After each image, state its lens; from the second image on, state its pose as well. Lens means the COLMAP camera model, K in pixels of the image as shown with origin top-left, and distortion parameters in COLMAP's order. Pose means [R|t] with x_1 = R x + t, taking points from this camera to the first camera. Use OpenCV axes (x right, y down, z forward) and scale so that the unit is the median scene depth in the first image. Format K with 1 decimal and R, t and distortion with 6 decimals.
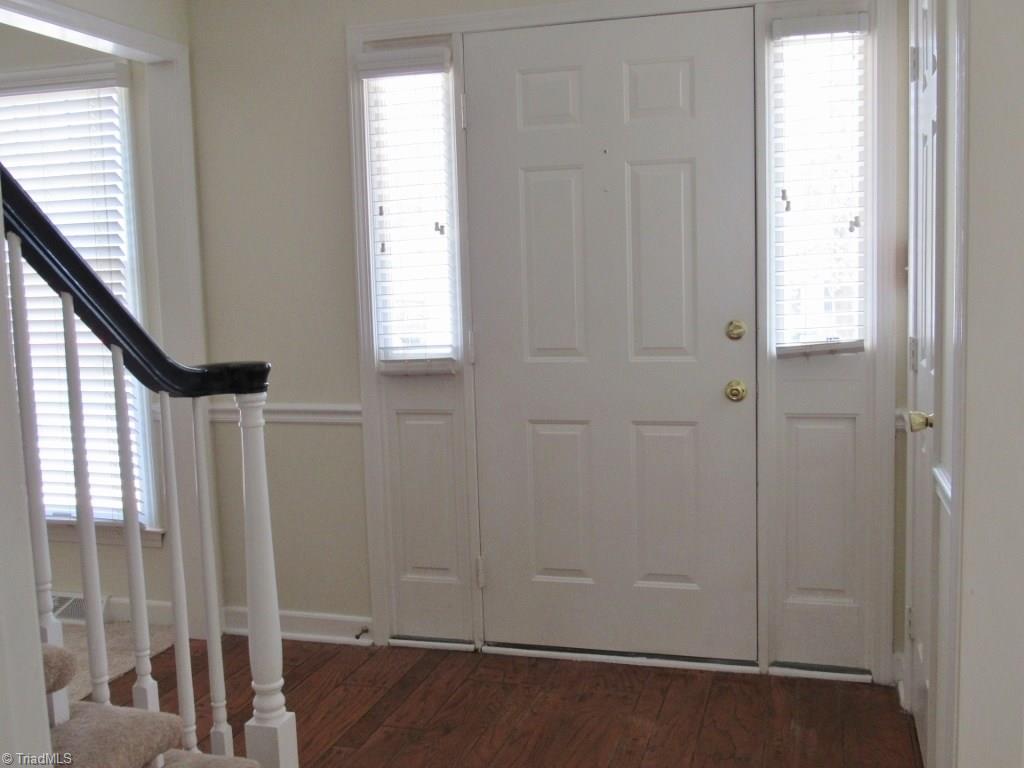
lens RADIAL K [[1028.9, 0, 513.8], [0, 1028.9, 378.0], [0, 0, 1]] dist [-0.040197, 0.000000]
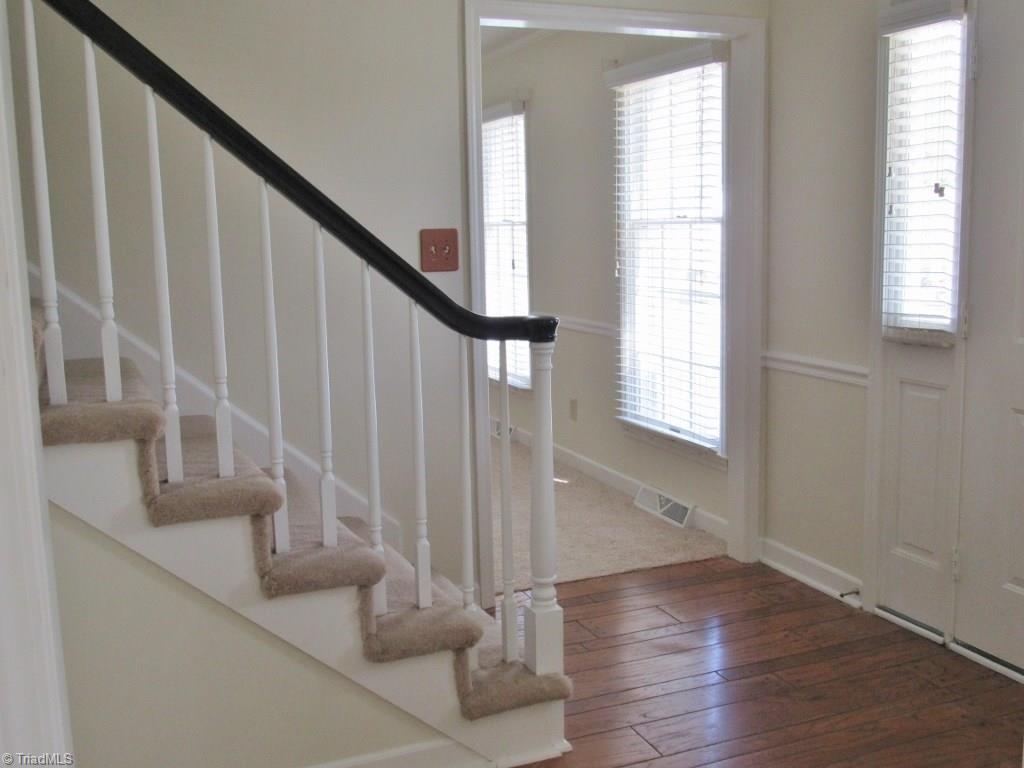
lens RADIAL K [[1028.9, 0, 535.5], [0, 1028.9, 377.9], [0, 0, 1]] dist [-0.040197, 0.000000]
pose [[0.637510, 0.129622, -0.759459, 0.398603], [-0.081116, 0.991559, 0.101145, -0.038786], [0.766160, -0.002877, 0.642644, 0.118828]]
